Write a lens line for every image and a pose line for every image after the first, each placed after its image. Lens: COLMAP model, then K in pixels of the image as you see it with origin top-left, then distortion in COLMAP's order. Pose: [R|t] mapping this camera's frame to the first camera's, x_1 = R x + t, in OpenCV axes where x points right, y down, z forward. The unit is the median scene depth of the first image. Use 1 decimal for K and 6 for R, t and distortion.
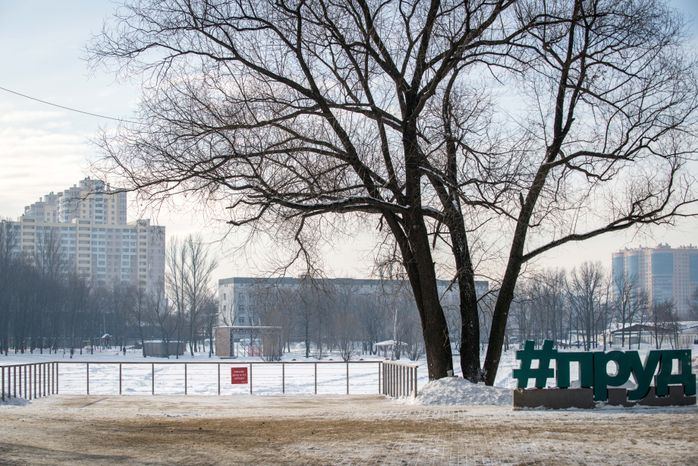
lens RADIAL K [[1369.5, 0, 349.0], [0, 1369.5, 233.0], [0, 0, 1]] dist [-0.310077, -0.040789]
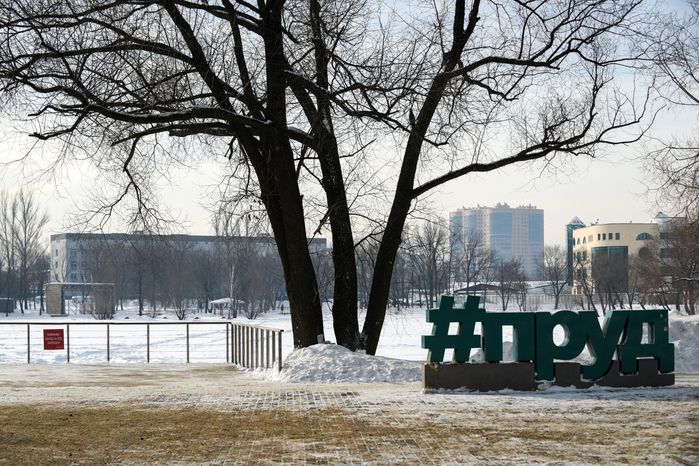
lens RADIAL K [[1371.5, 0, 349.5], [0, 1371.5, 233.0], [0, 0, 1]] dist [-0.310077, -0.040789]
pose [[0.992642, 0.006824, 0.120893, -0.004294], [-0.010503, 0.999500, 0.029823, 0.018433], [-0.120629, -0.030873, 0.992217, 0.214805]]
